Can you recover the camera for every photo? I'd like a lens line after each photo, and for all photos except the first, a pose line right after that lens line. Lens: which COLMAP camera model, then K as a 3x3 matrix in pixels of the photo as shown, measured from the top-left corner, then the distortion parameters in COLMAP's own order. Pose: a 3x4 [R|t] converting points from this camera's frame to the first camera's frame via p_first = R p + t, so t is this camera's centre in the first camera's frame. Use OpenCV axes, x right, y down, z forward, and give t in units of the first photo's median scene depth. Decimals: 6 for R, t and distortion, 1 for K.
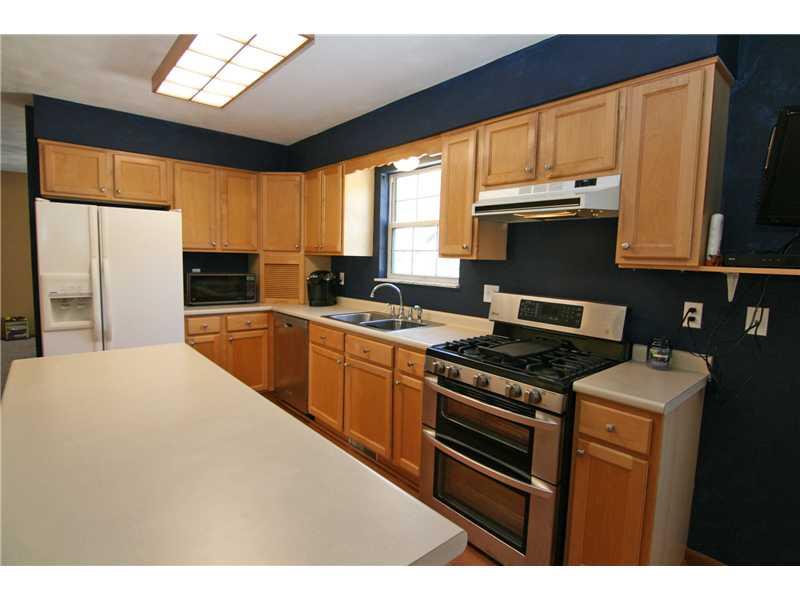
lens RADIAL K [[413.6, 0, 397.7], [0, 413.6, 296.1], [0, 0, 1]] dist [-0.013975, -0.001774]
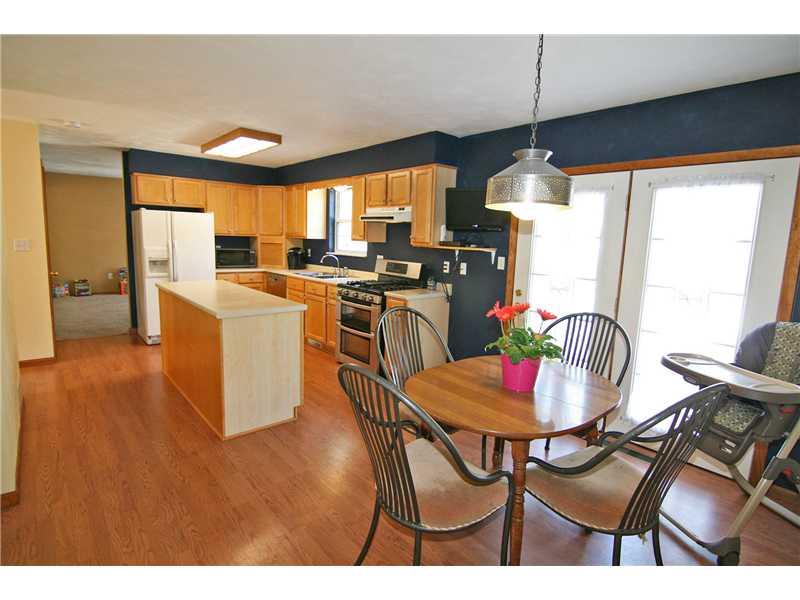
lens RADIAL K [[413.6, 0, 397.7], [0, 413.6, 296.1], [0, 0, 1]] dist [-0.013975, -0.001774]
pose [[0.999931, 0.007753, 0.008829, 0.263351], [-0.008168, 0.998814, 0.047999, 0.061747], [-0.008446, -0.048068, 0.998808, -0.823368]]
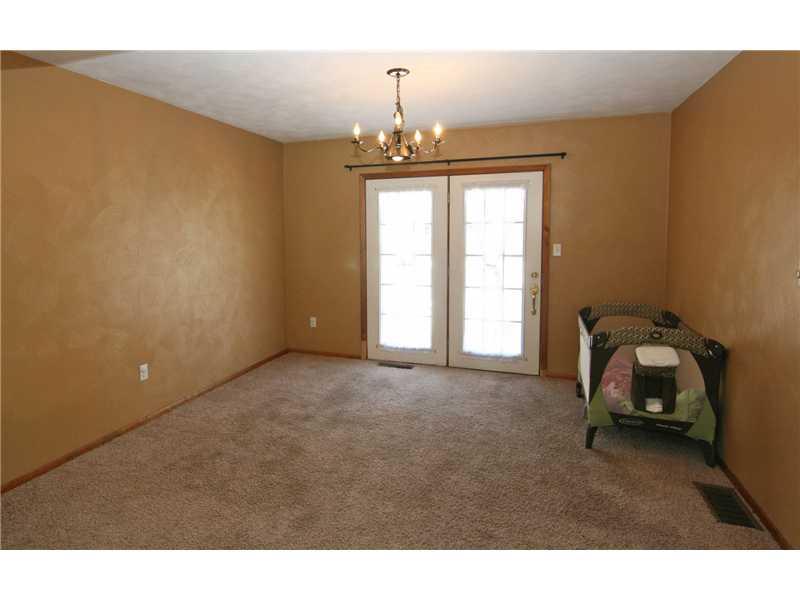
lens RADIAL K [[594.9, 0, 376.0], [0, 594.9, 298.6], [0, 0, 1]] dist [0.000828, -0.001261]
pose [[0.866469, -0.090852, 0.490895, -0.424048], [0.073728, 0.995807, 0.054163, 0.092996], [-0.493757, -0.010738, 0.869534, -1.482065]]
